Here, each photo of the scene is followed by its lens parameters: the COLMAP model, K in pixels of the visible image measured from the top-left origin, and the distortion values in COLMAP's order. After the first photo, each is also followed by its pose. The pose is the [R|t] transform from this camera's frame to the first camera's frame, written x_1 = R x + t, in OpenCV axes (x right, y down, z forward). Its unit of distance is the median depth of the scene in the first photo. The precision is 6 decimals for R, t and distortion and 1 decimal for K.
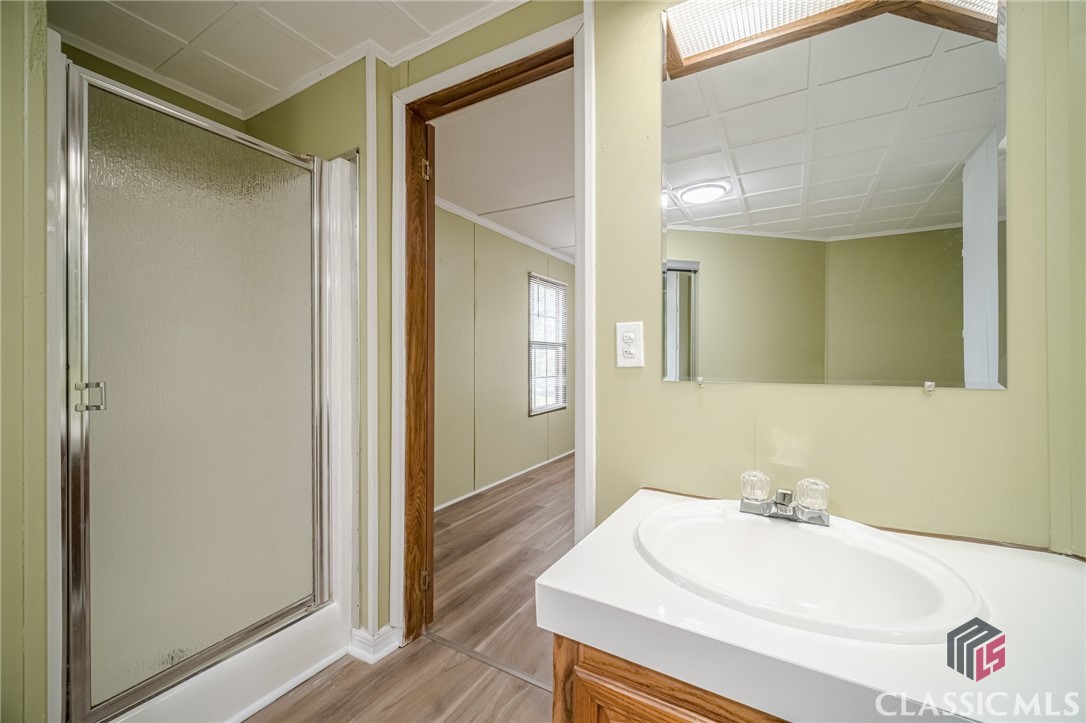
lens RADIAL K [[430.9, 0, 543.1], [0, 430.9, 360.0], [0, 0, 1]] dist [-0.006376, 0.000586]
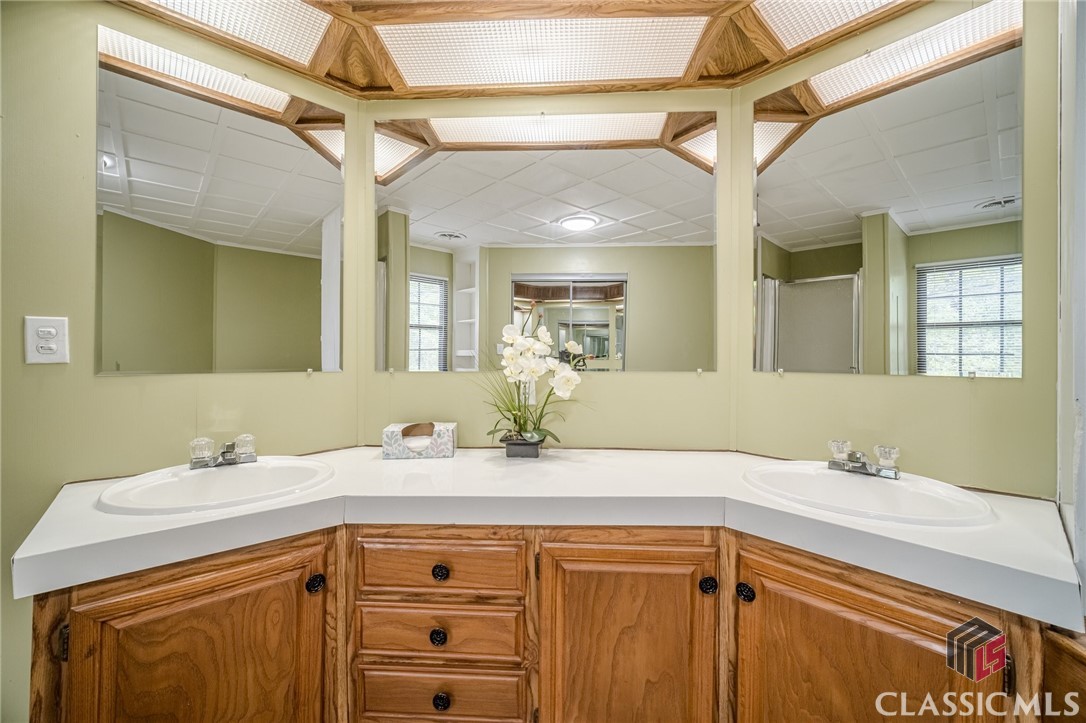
lens RADIAL K [[430.9, 0, 550.5], [0, 430.9, 356.6], [0, 0, 1]] dist [-0.006376, 0.000586]
pose [[0.296621, 0.004208, 0.954986, -0.251506], [-0.002593, 0.999990, -0.003601, 0.001602], [-0.954992, -0.001408, 0.296629, -0.240265]]
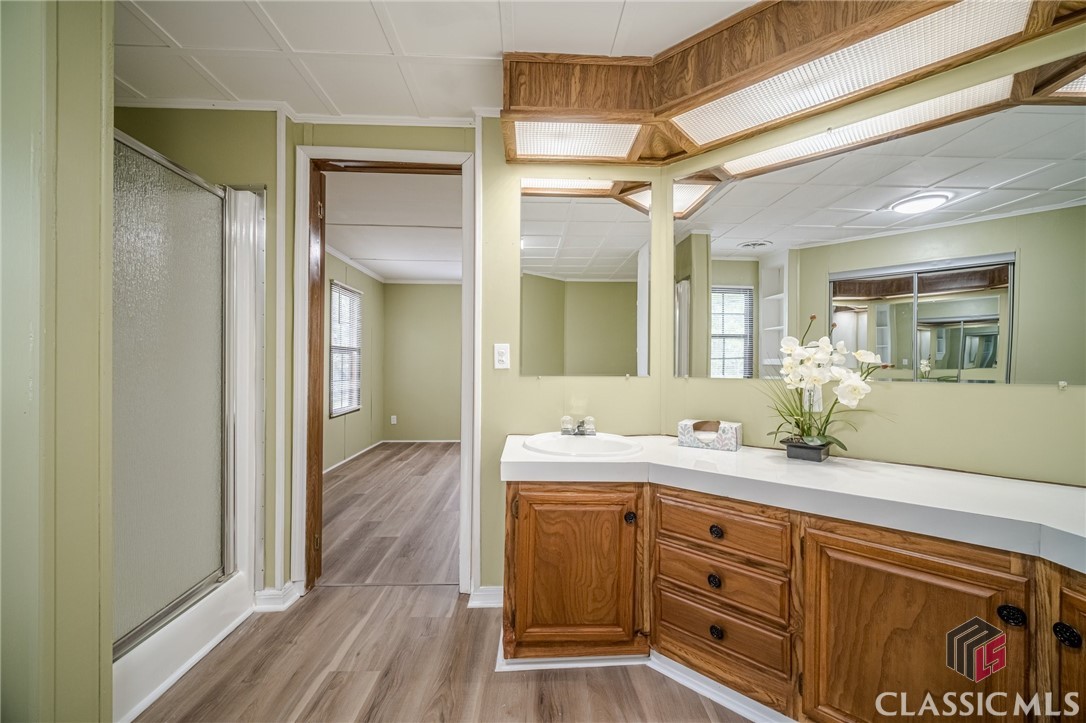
lens RADIAL K [[430.9, 0, 539.4], [0, 430.9, 366.7], [0, 0, 1]] dist [-0.006376, 0.000586]
pose [[0.850544, 0.002530, 0.525898, -0.407048], [-0.005224, 0.999980, 0.003639, 0.000809], [-0.525878, -0.005842, 0.850540, -0.409699]]
